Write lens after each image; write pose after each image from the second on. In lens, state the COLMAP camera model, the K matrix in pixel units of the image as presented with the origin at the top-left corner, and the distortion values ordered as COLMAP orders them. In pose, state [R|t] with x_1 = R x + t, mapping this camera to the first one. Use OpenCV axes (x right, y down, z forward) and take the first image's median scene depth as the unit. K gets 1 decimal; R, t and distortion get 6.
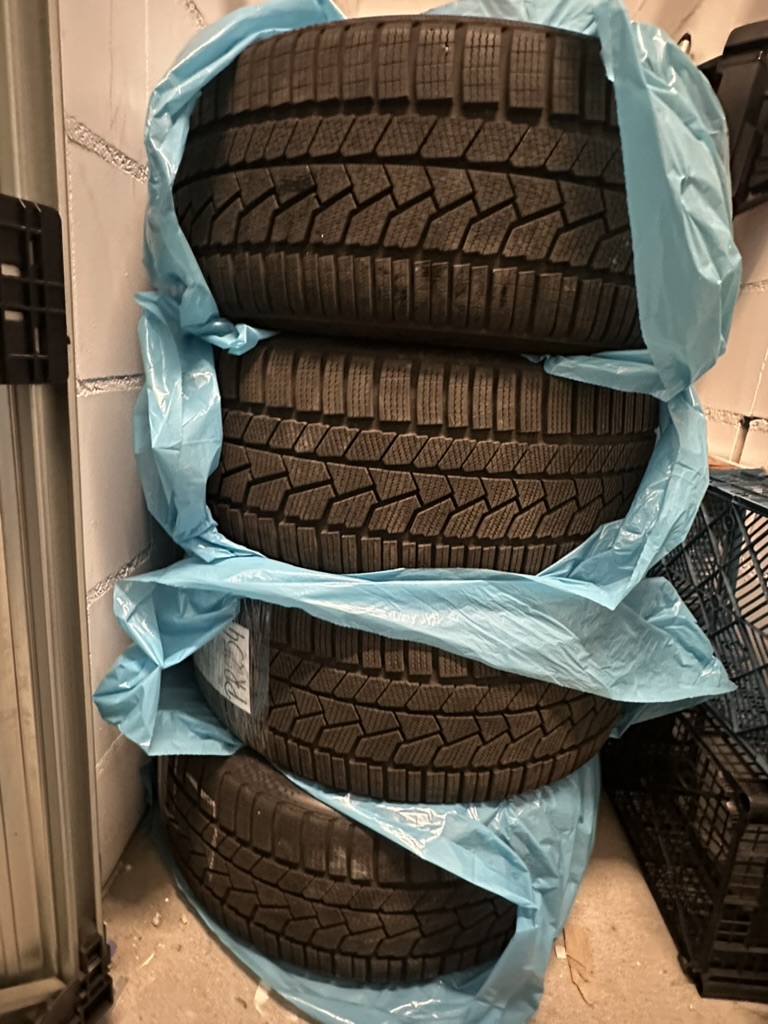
lens RADIAL K [[494.6, 0, 384.0], [0, 494.6, 512.0], [0, 0, 1]] dist [-0.001682, -0.000741]
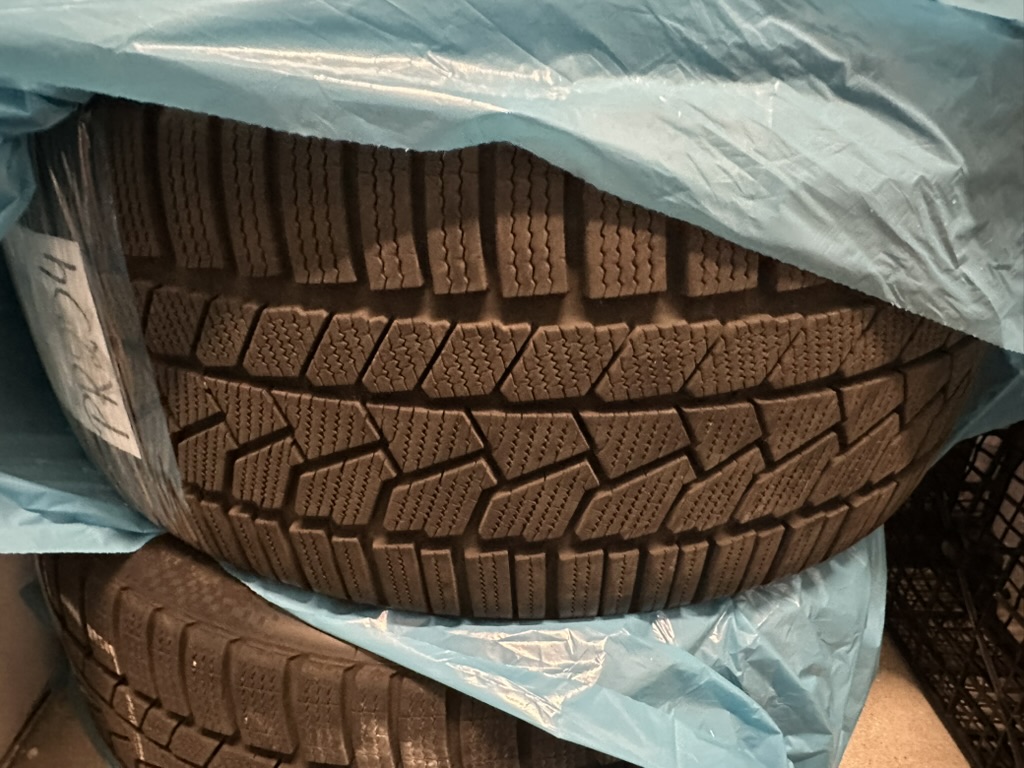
lens RADIAL K [[691.4, 0, 512.0], [0, 691.4, 384.0], [0, 0, 1]] dist [0.007781, 0.003906]
pose [[0.997336, -0.060200, 0.041189, 0.030815], [0.049546, 0.973523, 0.223156, 0.250189], [-0.053532, -0.220521, 0.973912, 0.456012]]
